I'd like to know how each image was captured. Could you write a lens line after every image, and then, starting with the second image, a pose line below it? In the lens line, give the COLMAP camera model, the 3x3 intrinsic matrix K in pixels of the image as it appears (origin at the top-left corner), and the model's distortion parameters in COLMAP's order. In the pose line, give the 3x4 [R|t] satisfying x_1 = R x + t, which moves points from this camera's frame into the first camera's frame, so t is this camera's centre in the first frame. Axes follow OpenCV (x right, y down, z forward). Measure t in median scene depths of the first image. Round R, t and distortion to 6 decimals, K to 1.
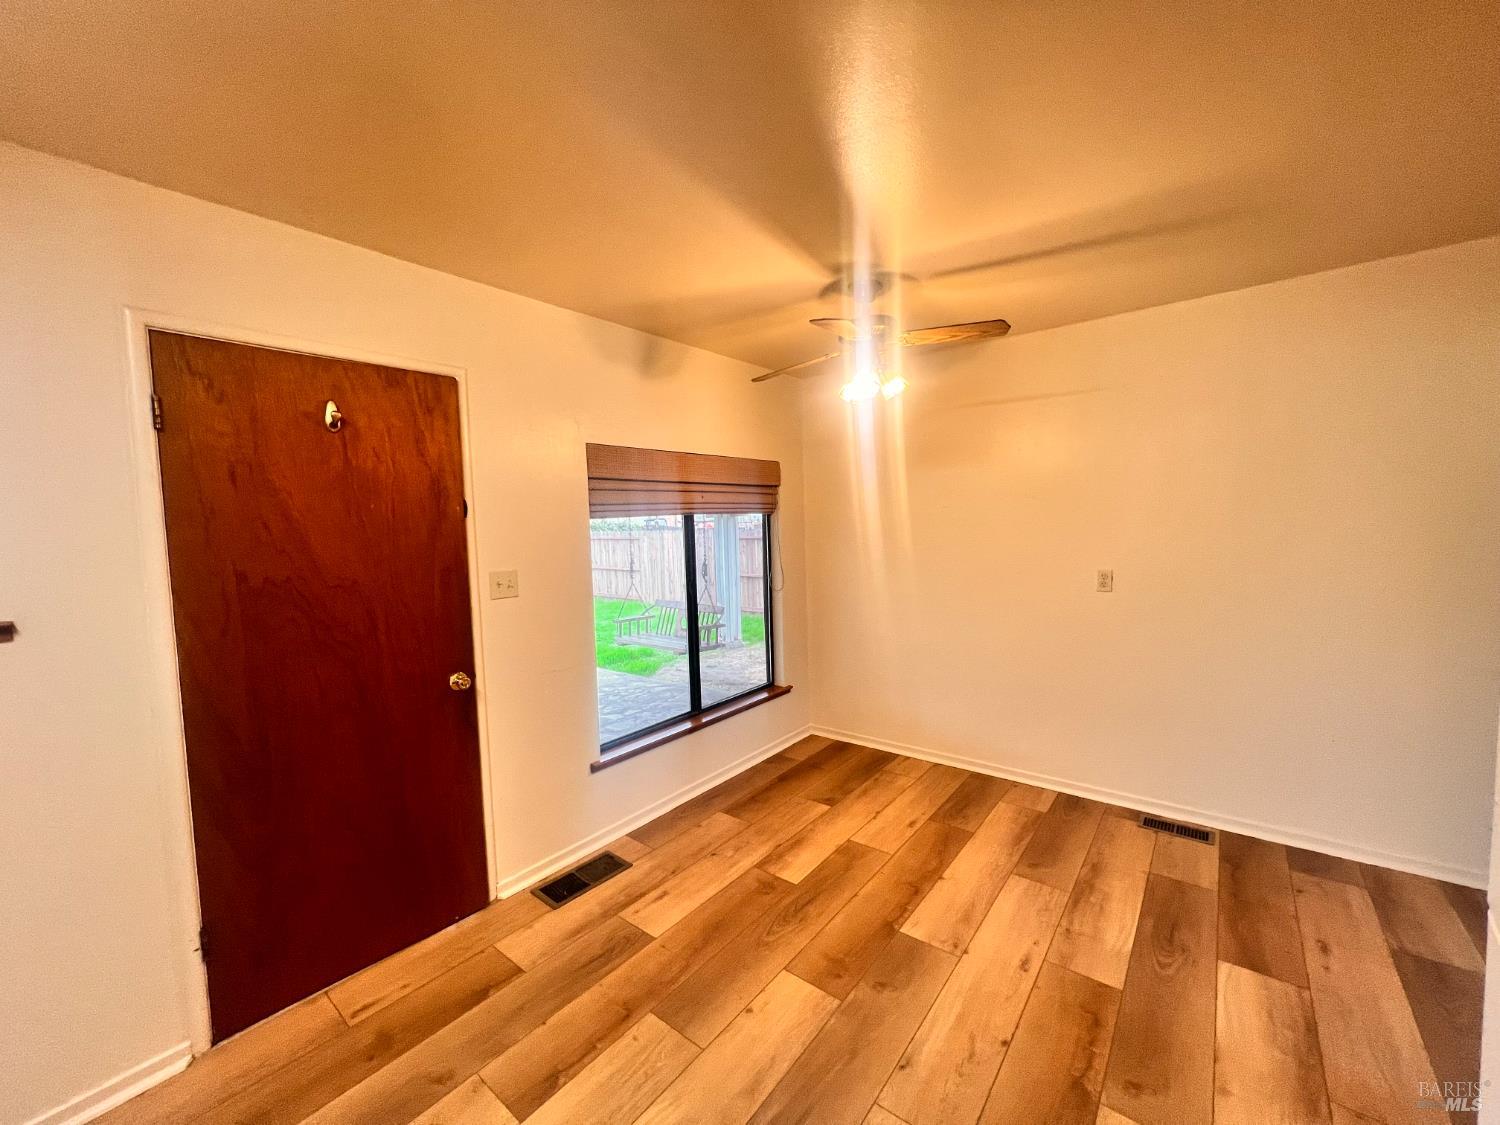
lens RADIAL K [[599.1, 0, 750.4], [0, 599.1, 561.6], [0, 0, 1]] dist [-0.002809, 0.000129]
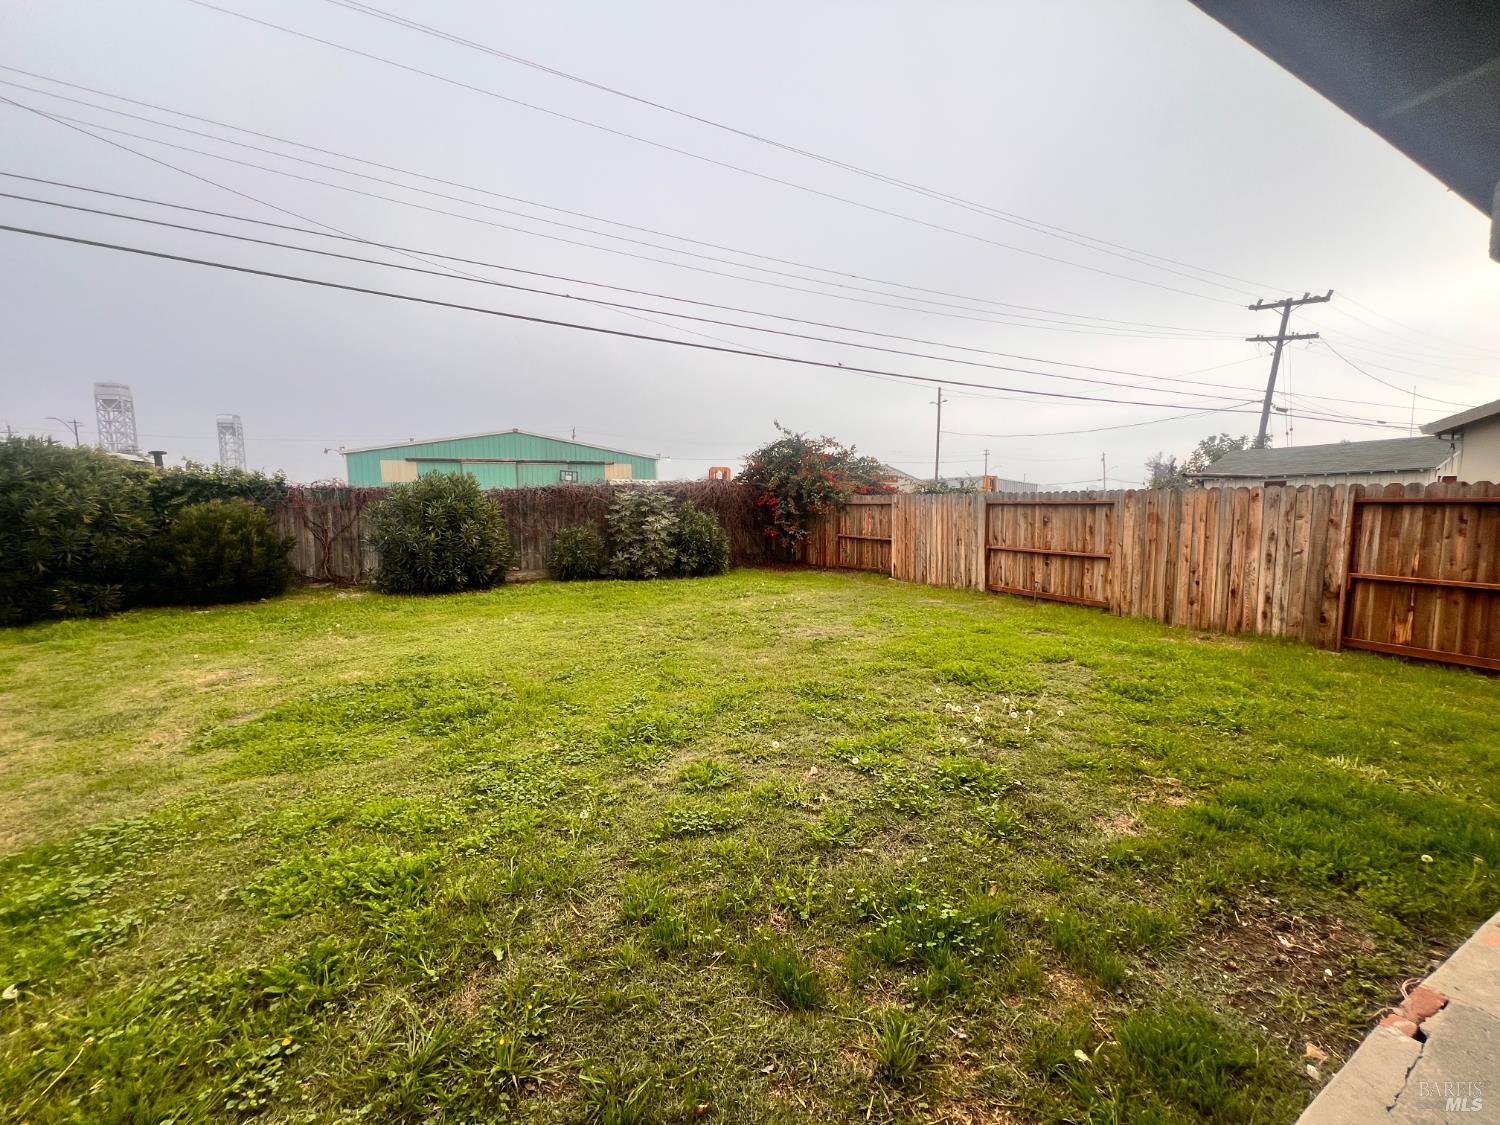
lens RADIAL K [[599.1, 0, 750.4], [0, 599.1, 561.6], [0, 0, 1]] dist [-0.002809, 0.000129]
pose [[0.919342, 0.056355, -0.389403, -1.715108], [-0.041015, 0.998024, 0.047604, 0.029737], [0.391317, -0.027793, 0.919836, 1.989009]]
